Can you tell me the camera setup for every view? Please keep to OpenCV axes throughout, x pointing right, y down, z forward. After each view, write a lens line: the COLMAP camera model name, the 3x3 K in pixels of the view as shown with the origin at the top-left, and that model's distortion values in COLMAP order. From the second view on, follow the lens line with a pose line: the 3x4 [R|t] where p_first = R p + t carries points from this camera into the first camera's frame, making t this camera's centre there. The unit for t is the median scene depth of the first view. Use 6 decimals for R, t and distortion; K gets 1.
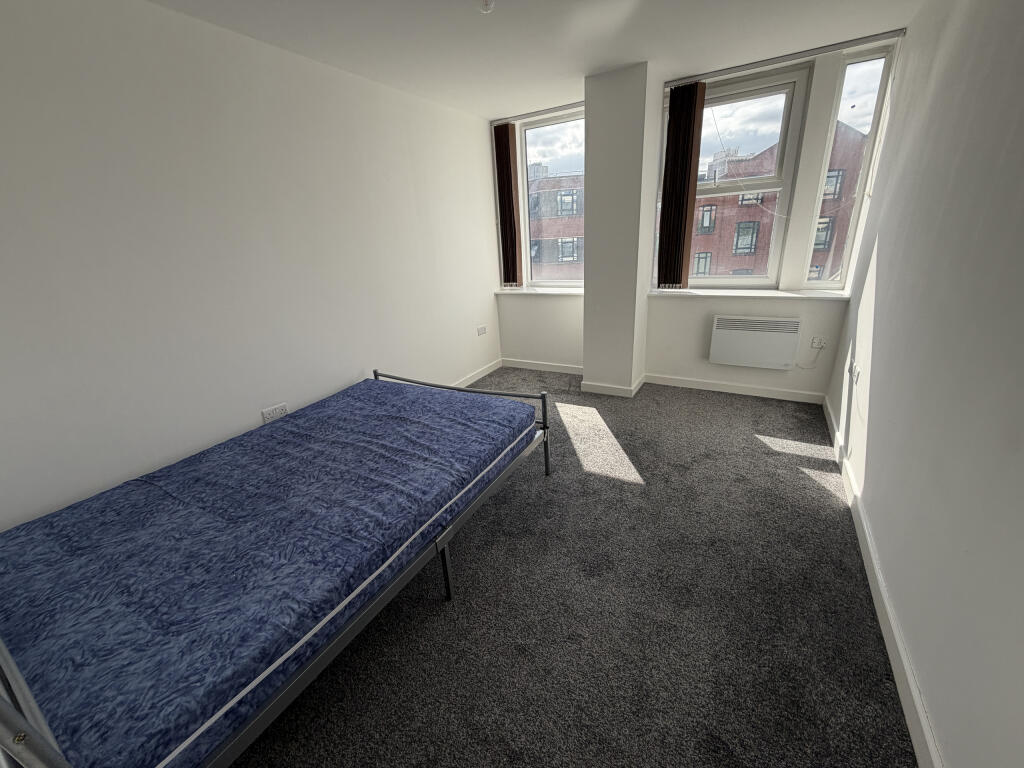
lens RADIAL K [[406.6, 0, 510.9], [0, 406.6, 385.3], [0, 0, 1]] dist [0.000425, -0.000299]
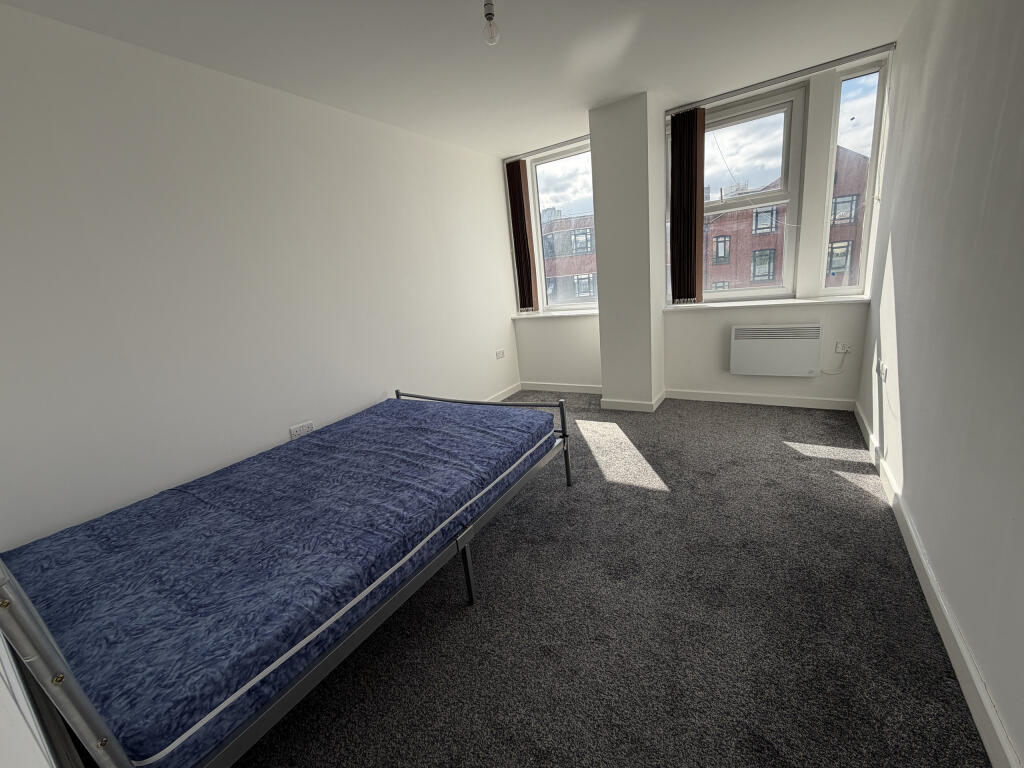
lens RADIAL K [[406.6, 0, 510.9], [0, 406.6, 385.3], [0, 0, 1]] dist [0.000425, -0.000299]
pose [[0.998062, -0.035759, -0.050919, 0.011705], [0.030945, 0.995244, -0.092372, 0.098025], [0.053980, 0.090618, 0.994422, -0.016334]]
